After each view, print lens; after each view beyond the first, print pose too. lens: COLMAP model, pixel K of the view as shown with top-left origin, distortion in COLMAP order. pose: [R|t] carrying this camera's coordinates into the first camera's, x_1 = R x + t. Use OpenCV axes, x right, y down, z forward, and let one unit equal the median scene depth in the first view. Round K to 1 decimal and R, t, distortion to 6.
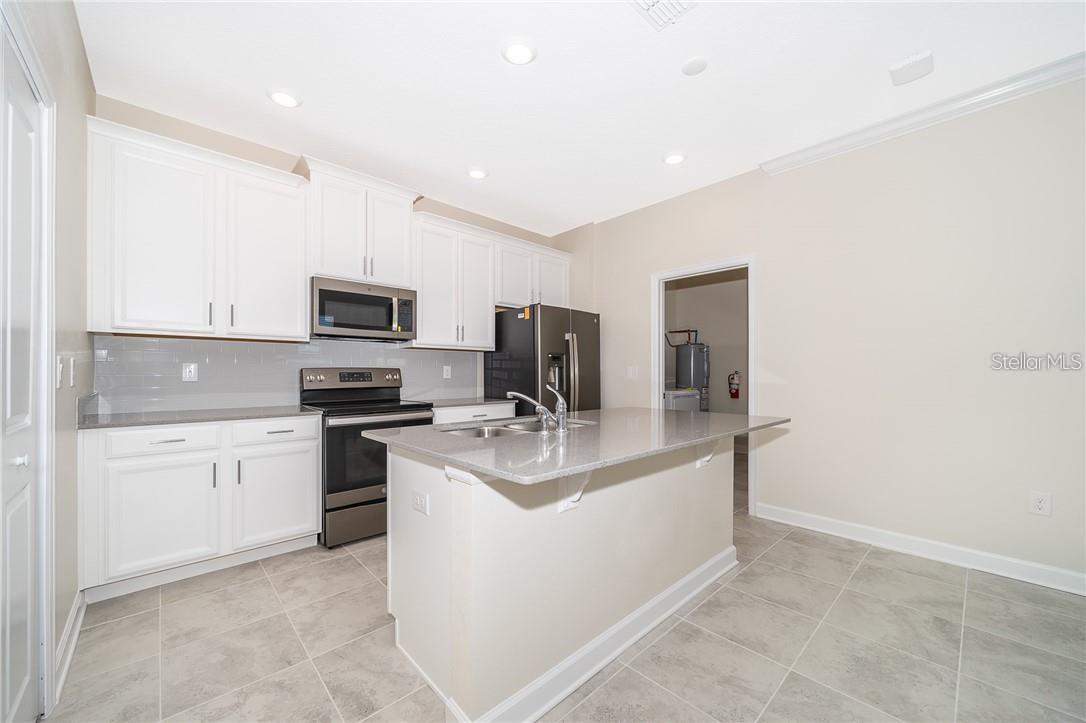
lens RADIAL K [[412.1, 0, 543.9], [0, 412.1, 375.3], [0, 0, 1]] dist [-0.000138, 0.000000]
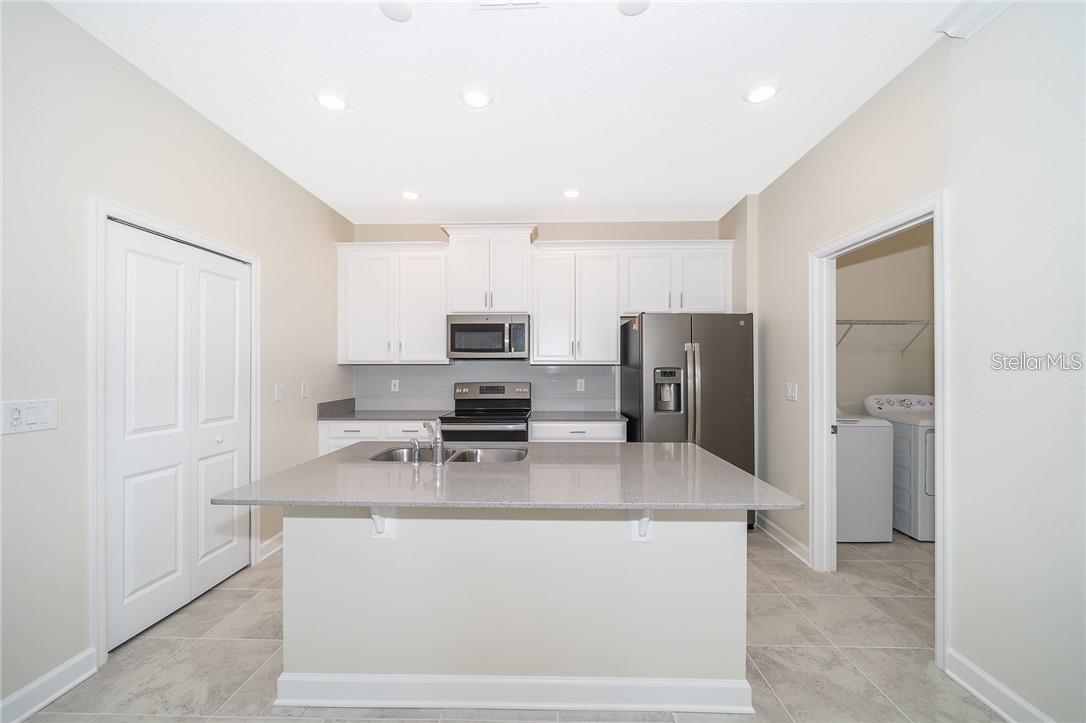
lens RADIAL K [[411.0, 0, 545.0], [0, 411.0, 370.6], [0, 0, 1]] dist [-0.000967, -0.000154]
pose [[0.713258, 0.000309, -0.700901, 0.514915], [-0.002407, 0.999995, -0.002009, -0.051603], [0.700897, 0.003120, 0.713255, 0.242393]]
